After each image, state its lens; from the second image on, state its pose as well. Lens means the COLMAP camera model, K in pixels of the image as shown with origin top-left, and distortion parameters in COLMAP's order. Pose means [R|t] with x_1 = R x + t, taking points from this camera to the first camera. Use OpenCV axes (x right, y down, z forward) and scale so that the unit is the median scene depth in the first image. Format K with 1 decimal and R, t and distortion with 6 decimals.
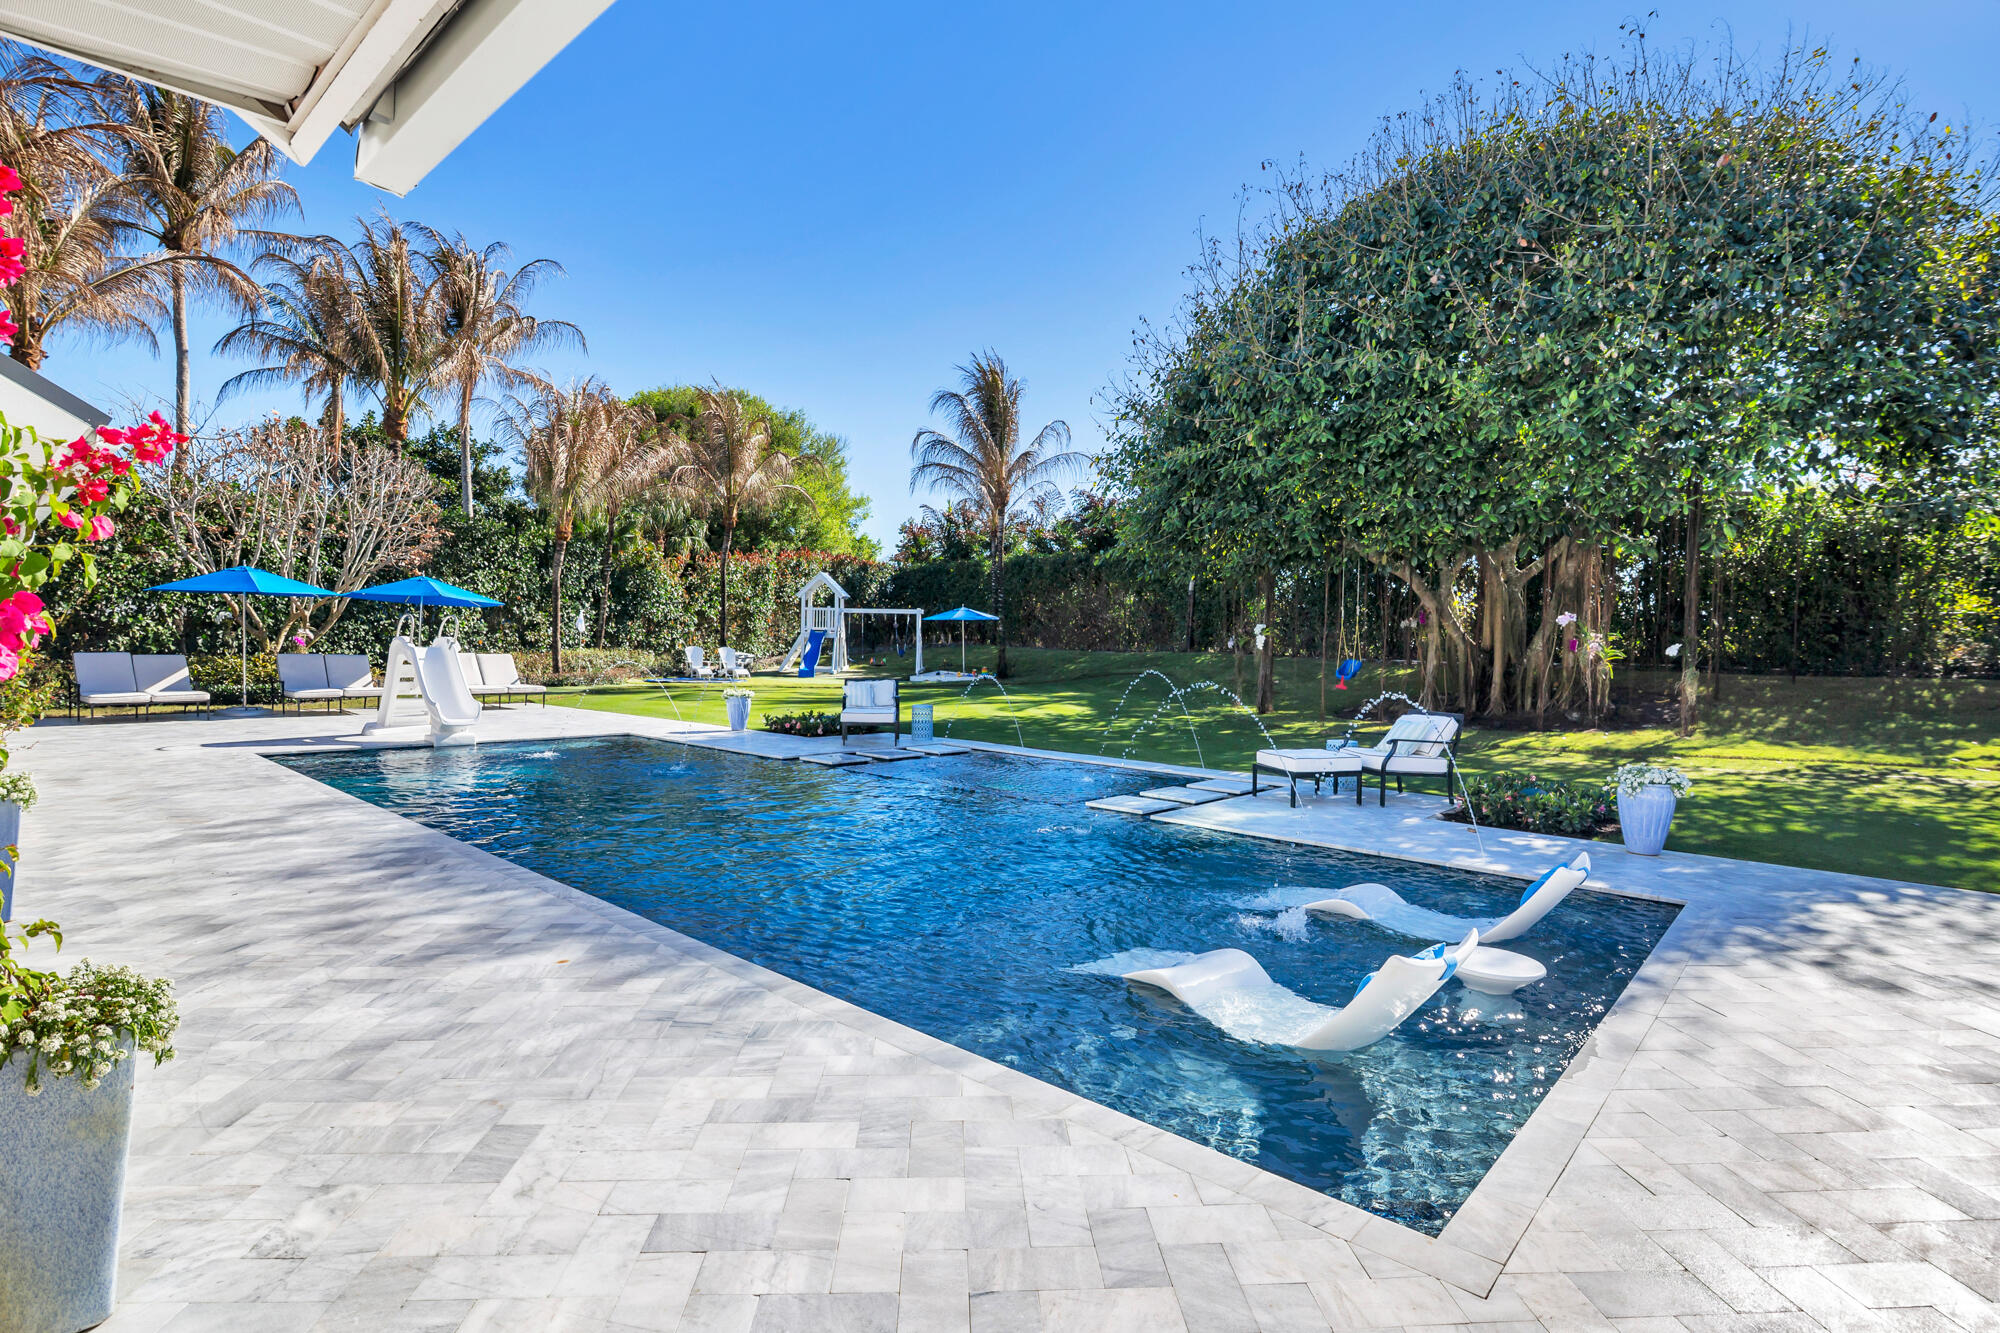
lens RADIAL K [[998.3, 0, 1000.0], [0, 998.3, 666.5], [0, 0, 1]] dist [-0.002286, -0.000455]
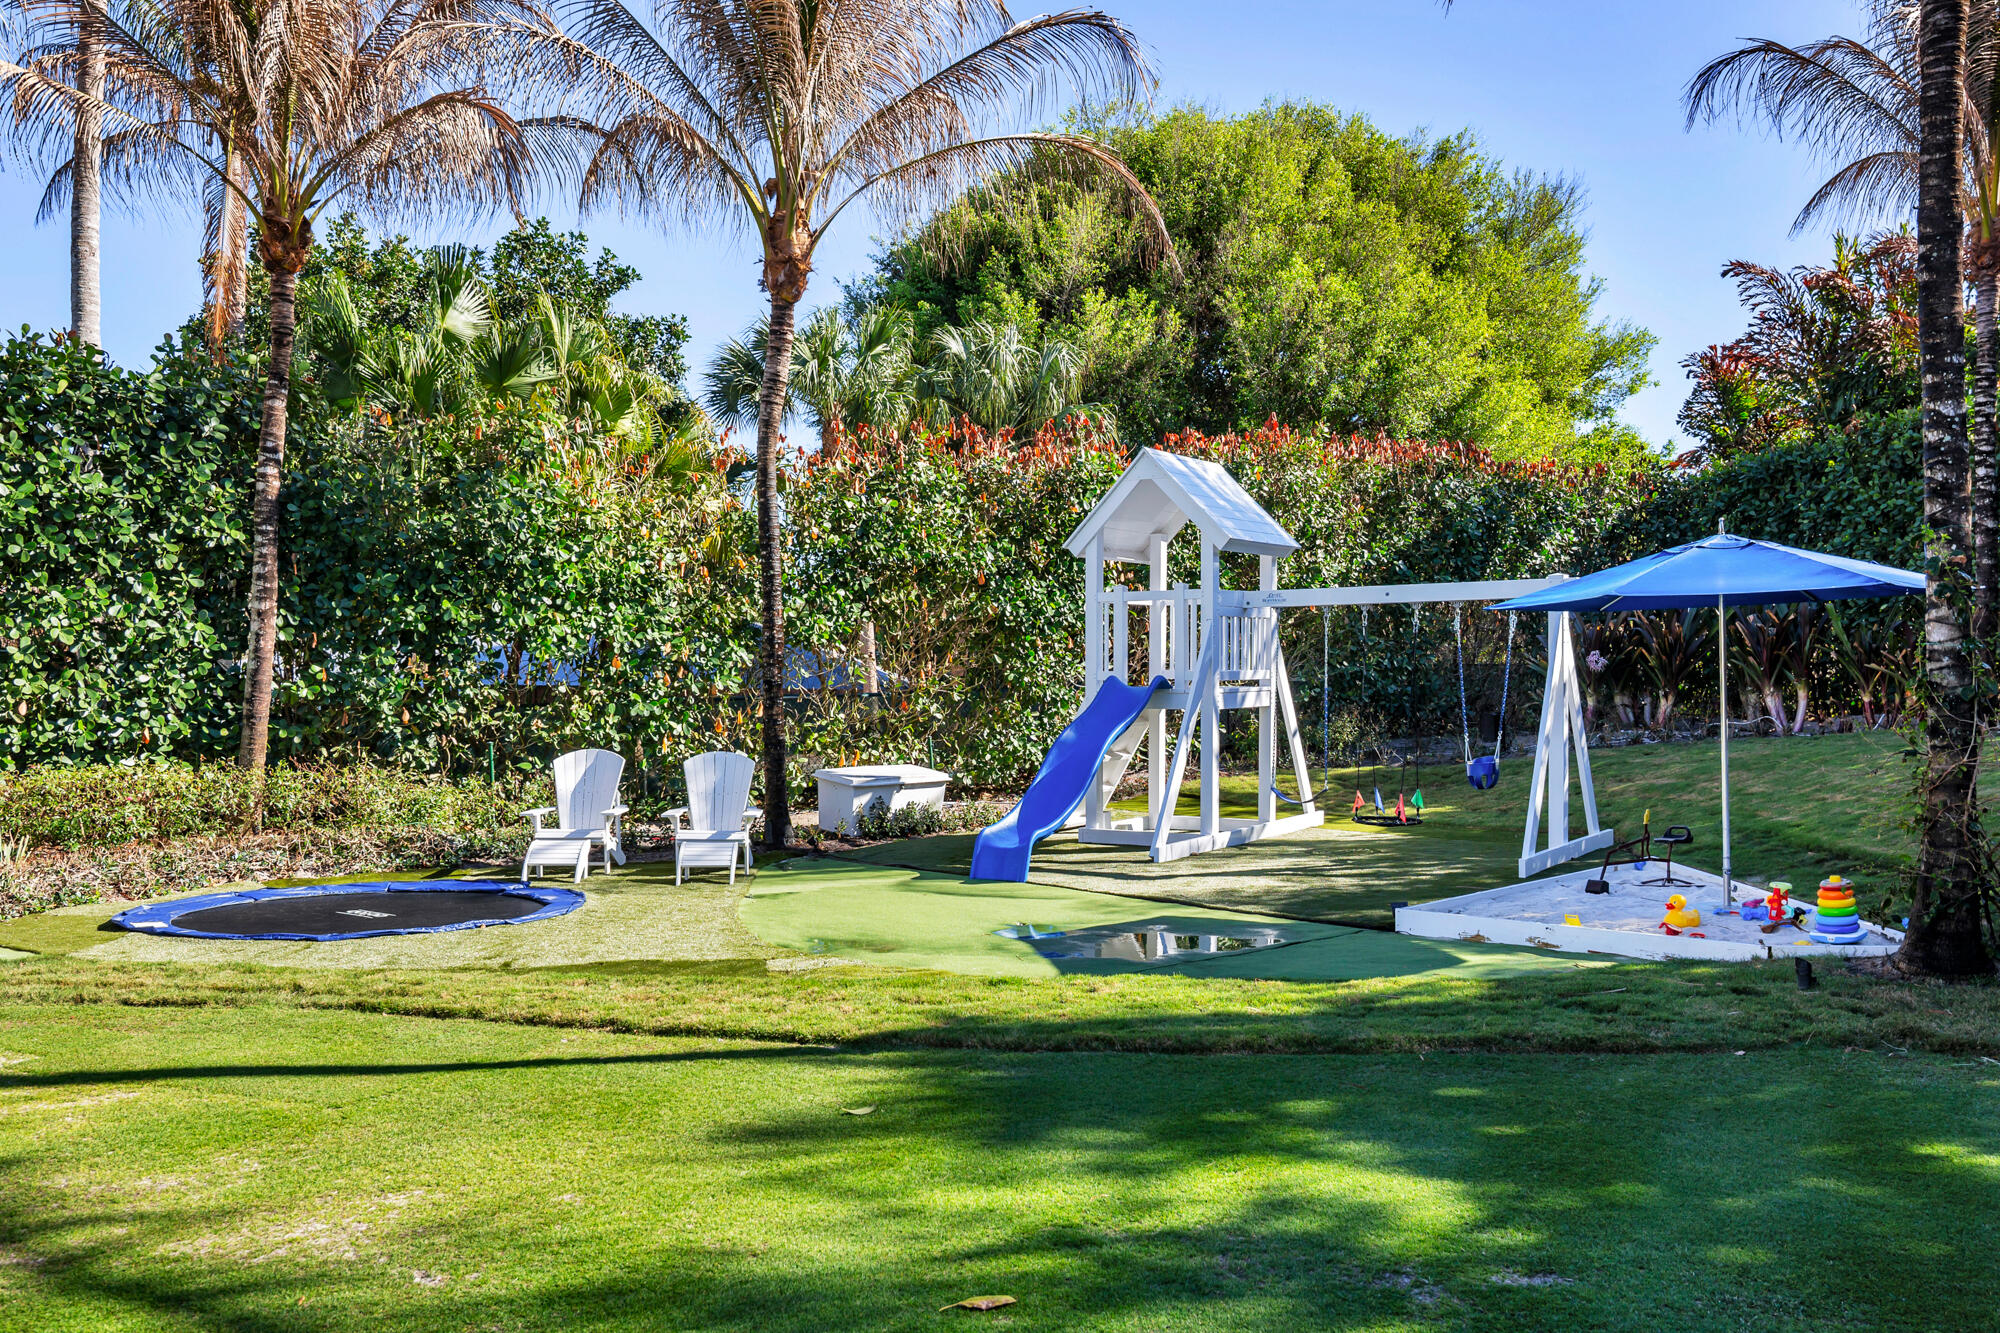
lens RADIAL K [[1605.5, 0, 1007.8], [0, 1605.5, 728.3], [0, 0, 1]] dist [0.027684, 0.000102]
pose [[0.828049, -0.006178, -0.560622, 0.013849], [-0.002808, 0.999881, -0.015166, -0.013473], [0.560649, 0.014132, 0.827933, 0.483639]]
